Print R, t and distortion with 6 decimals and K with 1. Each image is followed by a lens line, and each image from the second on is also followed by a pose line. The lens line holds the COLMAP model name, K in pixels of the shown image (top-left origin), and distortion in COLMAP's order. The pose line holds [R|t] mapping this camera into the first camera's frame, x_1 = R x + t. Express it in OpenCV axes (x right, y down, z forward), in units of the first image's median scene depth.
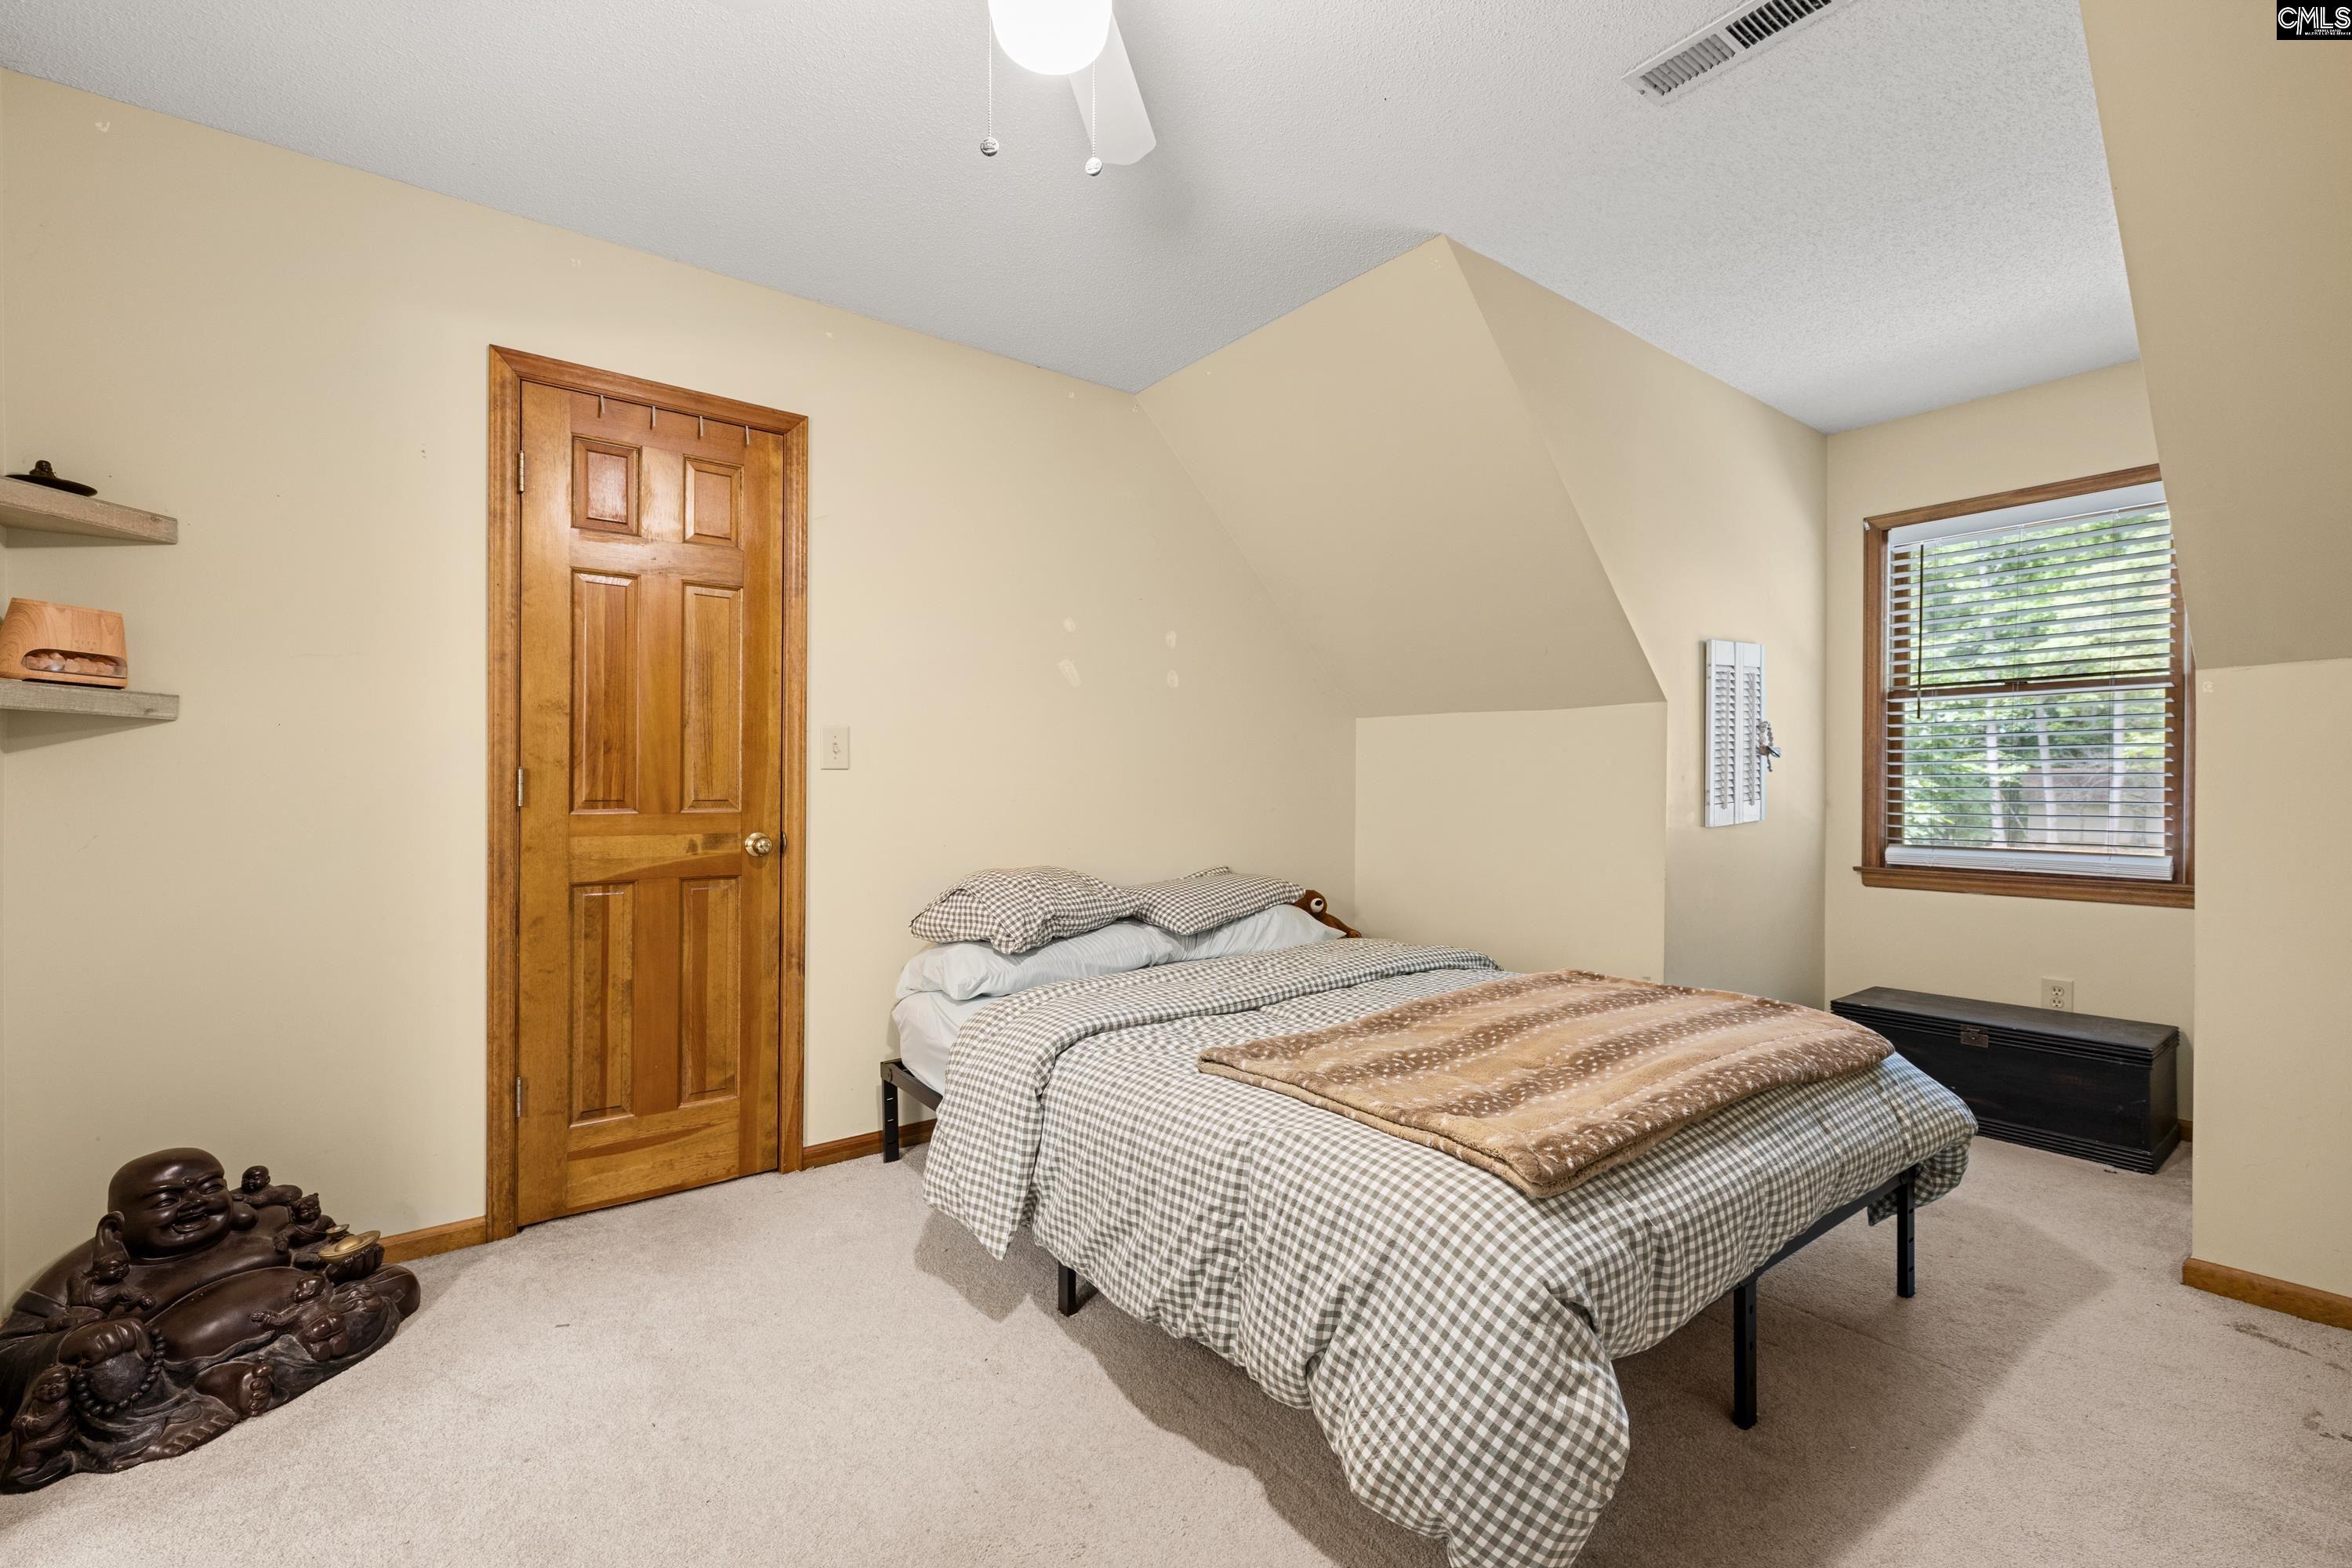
lens RADIAL K [[1012.4, 0, 1178.4], [0, 1012.4, 782.2], [0, 0, 1]] dist [-0.003964, -0.000600]
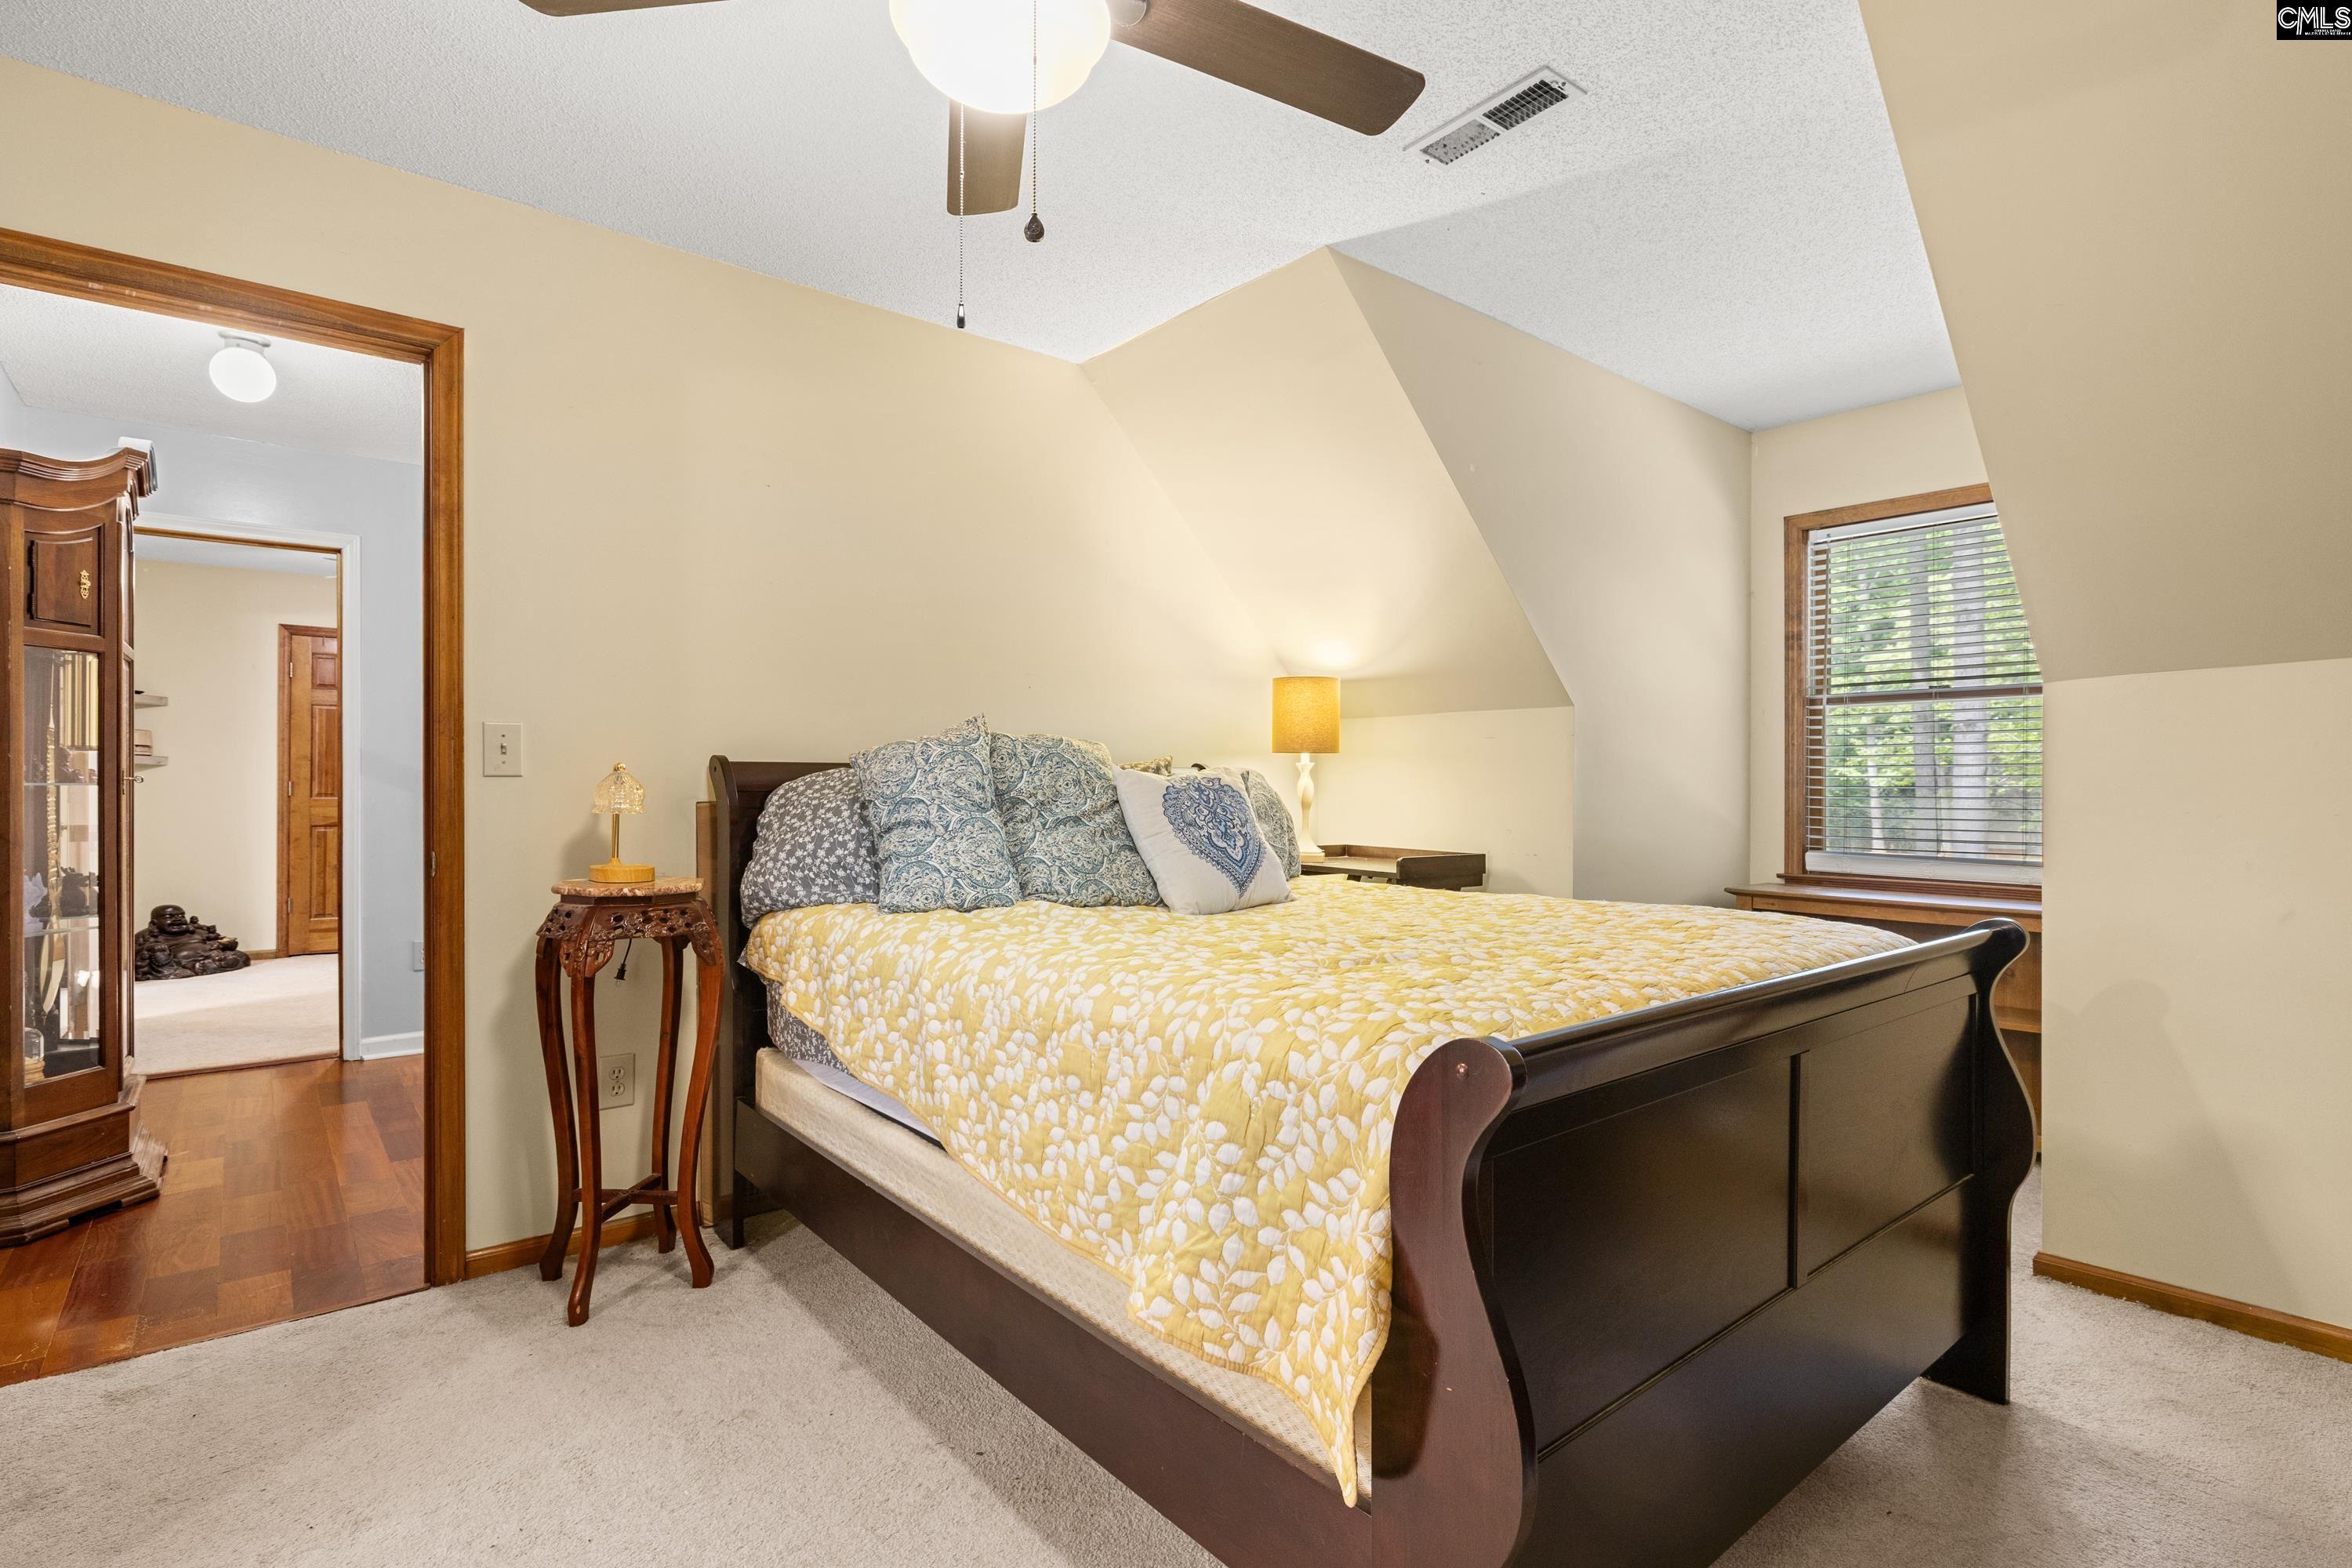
lens RADIAL K [[1138.3, 0, 1174.2], [0, 1138.3, 787.1], [0, 0, 1]] dist [-0.014808, 0.001223]
pose [[0.999629, 0.003926, 0.026949, 1.517417], [-0.003958, 0.999992, 0.001133, -0.010652], [-0.026944, -0.001239, 0.999636, -1.933260]]
